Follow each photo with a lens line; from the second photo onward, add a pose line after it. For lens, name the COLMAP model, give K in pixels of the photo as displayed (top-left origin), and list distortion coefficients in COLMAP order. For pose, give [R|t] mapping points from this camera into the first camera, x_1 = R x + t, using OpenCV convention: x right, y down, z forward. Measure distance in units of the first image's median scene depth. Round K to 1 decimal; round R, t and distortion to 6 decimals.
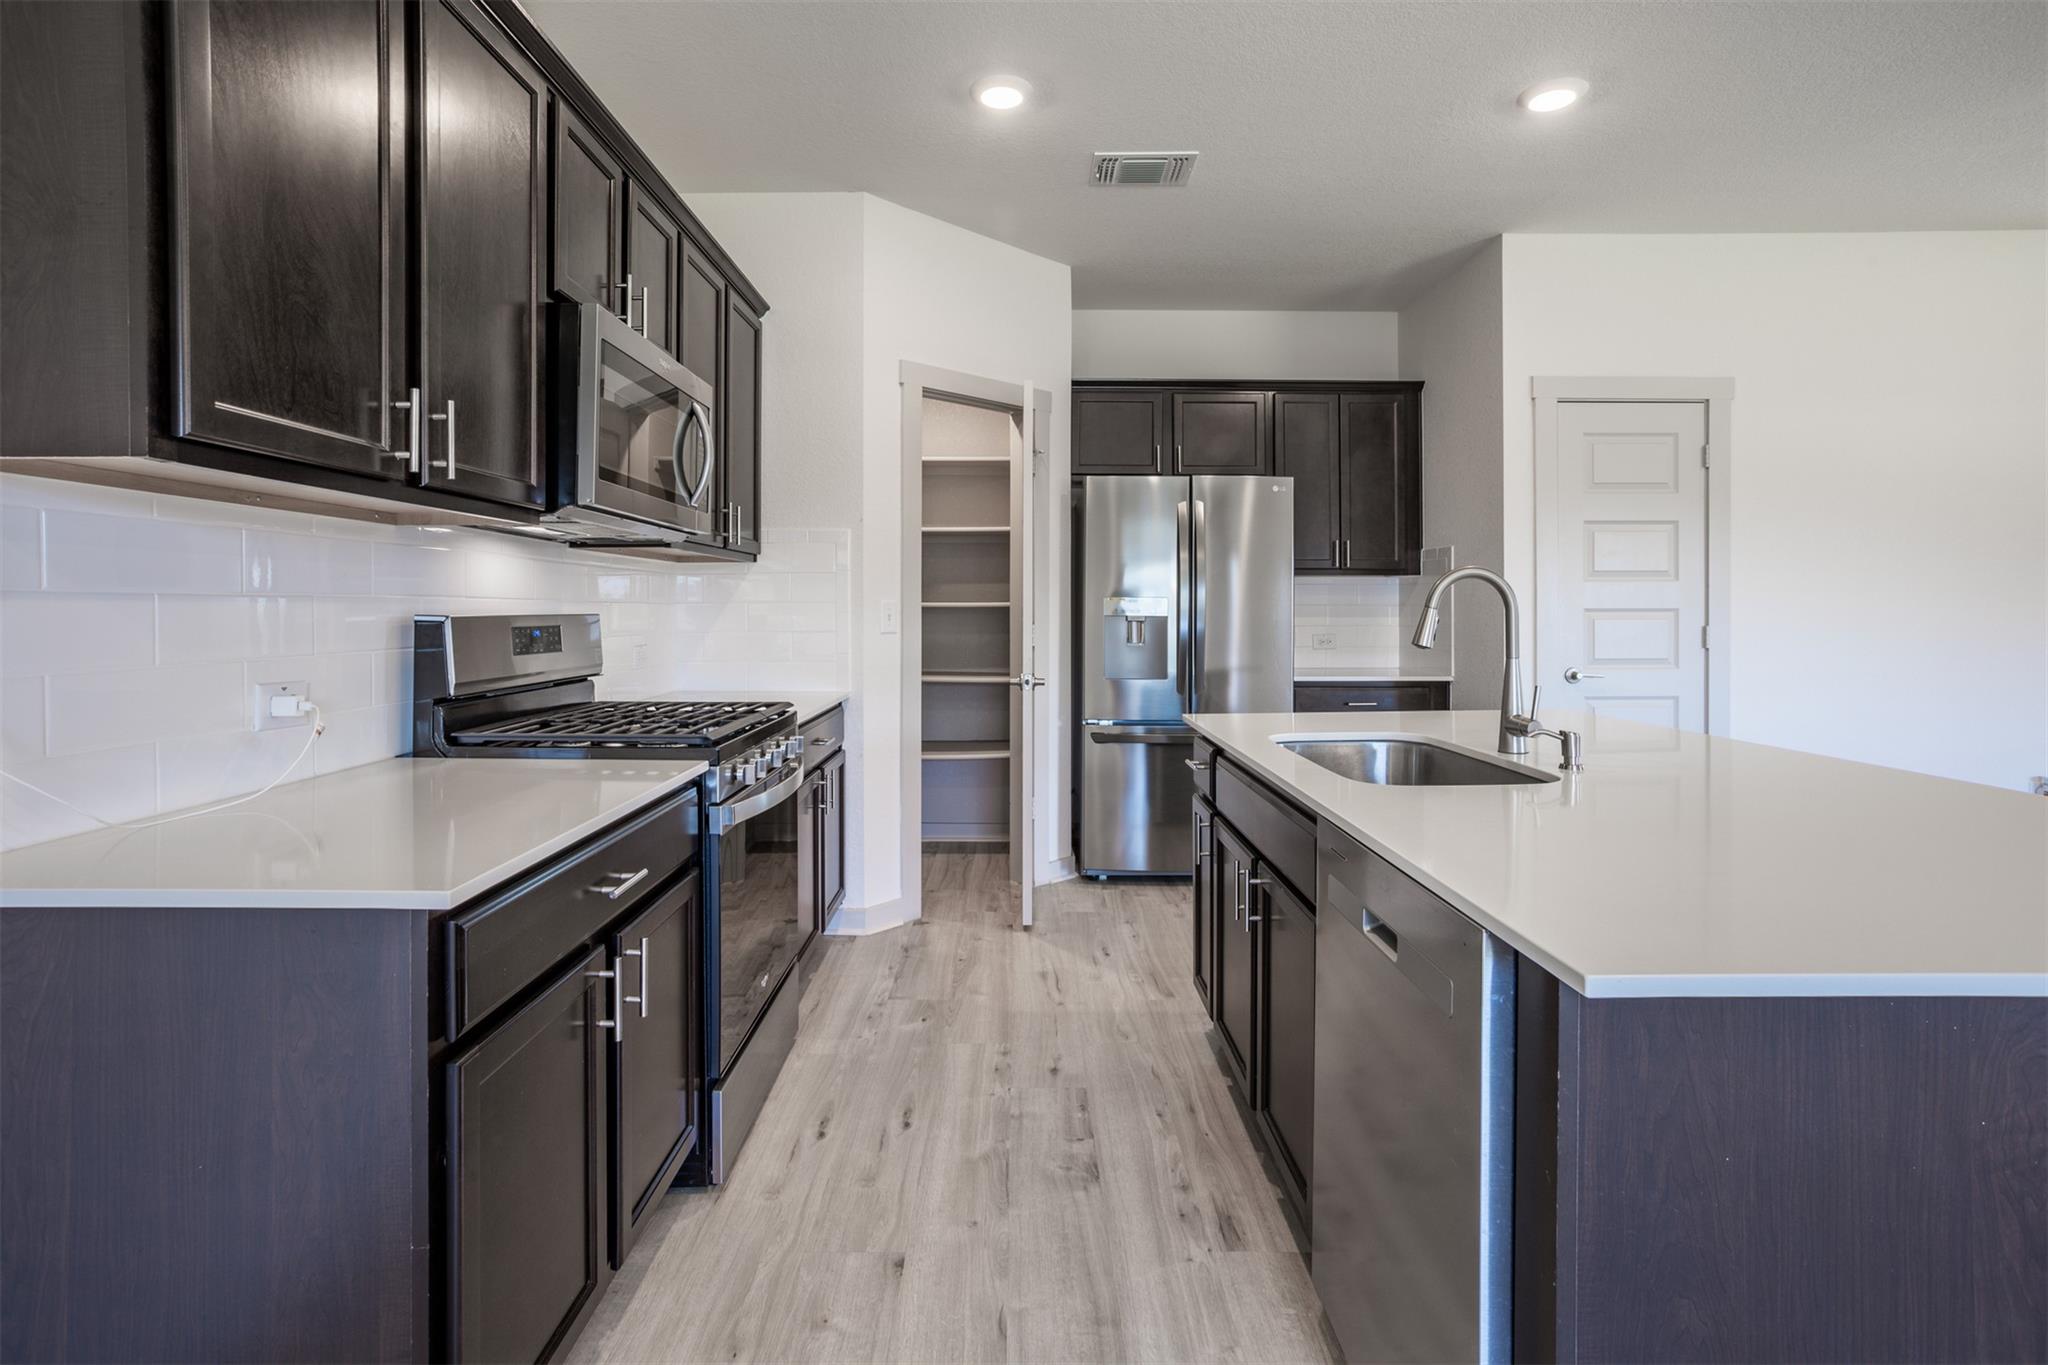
lens RADIAL K [[999.2, 0, 1026.8], [0, 999.2, 577.0], [0, 0, 1]] dist [-0.044165, 0.024264]
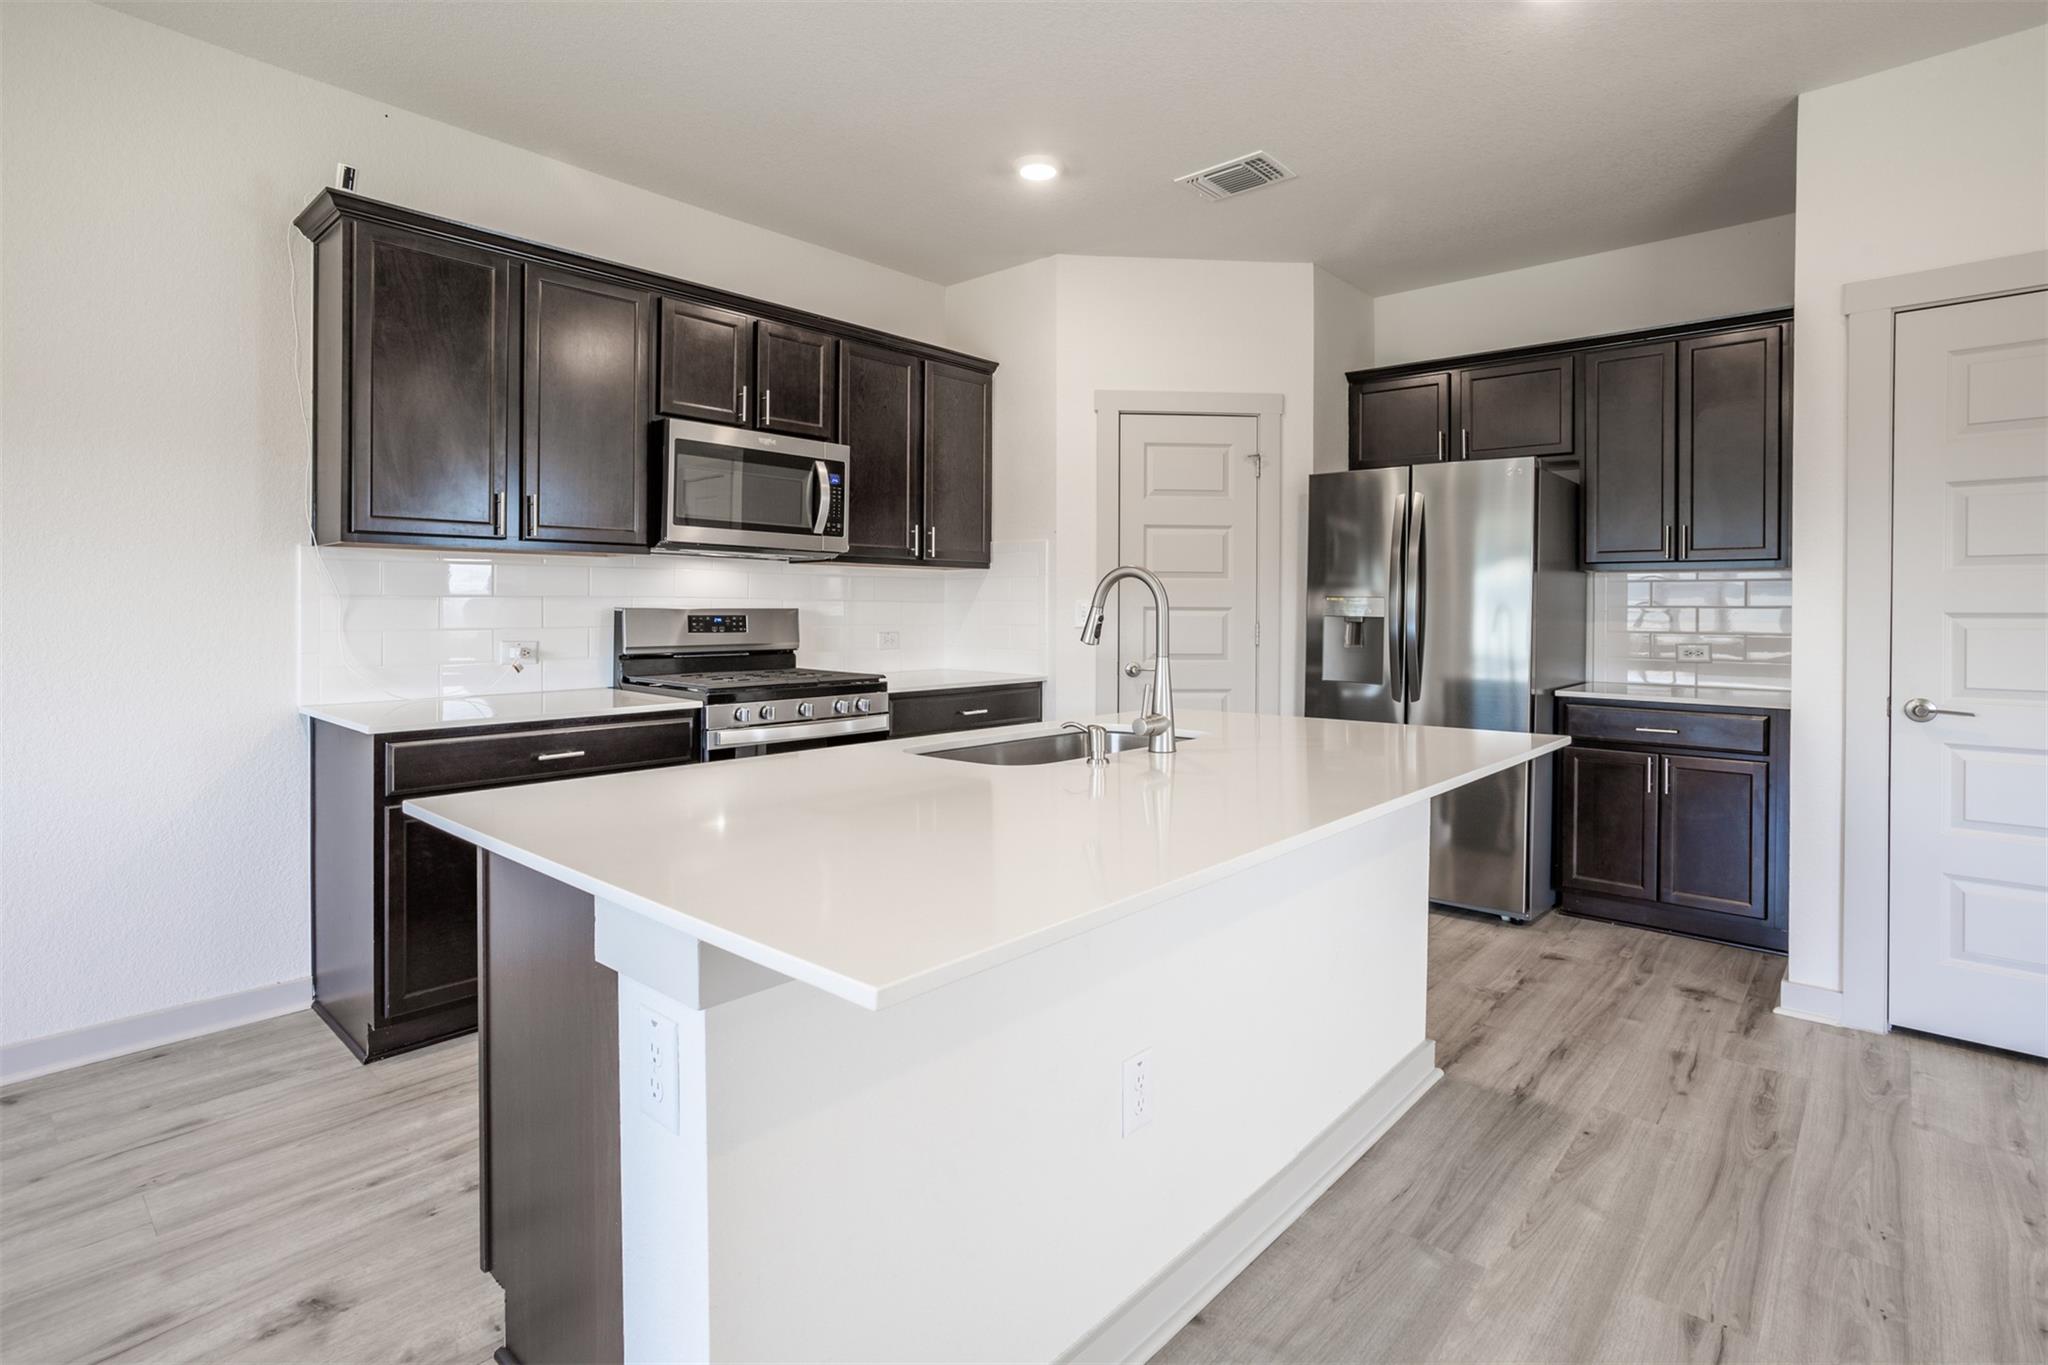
lens RADIAL K [[1002.2, 0, 1000.6], [0, 1002.2, 609.7], [0, 0, 1]] dist [-0.046678, 0.021538]
pose [[0.740409, 0.006535, -0.672125, 0.535877], [0.016122, 0.999492, 0.027478, 0.000680], [0.671963, -0.031181, 0.739928, 0.064069]]
